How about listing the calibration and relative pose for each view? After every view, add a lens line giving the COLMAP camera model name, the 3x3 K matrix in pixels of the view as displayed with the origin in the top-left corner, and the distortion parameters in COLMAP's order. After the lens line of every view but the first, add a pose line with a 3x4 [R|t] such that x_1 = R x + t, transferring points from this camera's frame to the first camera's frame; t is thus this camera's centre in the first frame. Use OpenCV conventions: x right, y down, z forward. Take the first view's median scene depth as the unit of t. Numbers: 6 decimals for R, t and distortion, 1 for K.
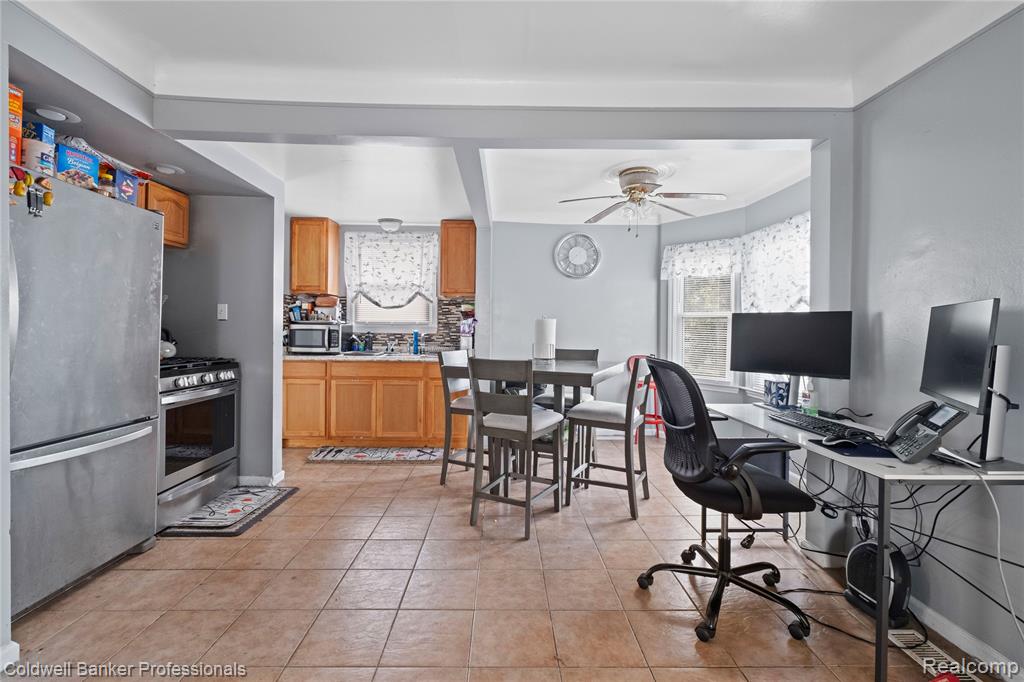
lens RADIAL K [[450.9, 0, 510.9], [0, 450.9, 333.8], [0, 0, 1]] dist [0.000045, -0.000116]
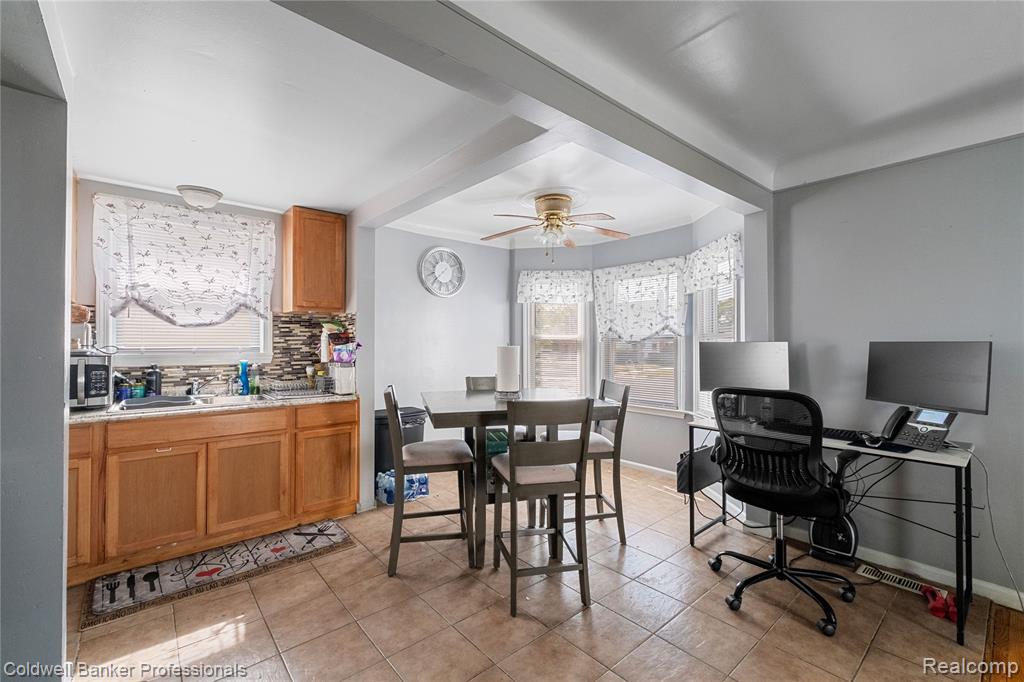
lens RADIAL K [[435.0, 0, 512.0], [0, 435.0, 341.0], [0, 0, 1]] dist [-0.001018, 0.000014]
pose [[0.767117, -0.008999, 0.641444, -0.339984], [0.015400, 0.999872, -0.004390, -0.028517], [-0.641322, 0.013246, 0.767157, 0.252040]]
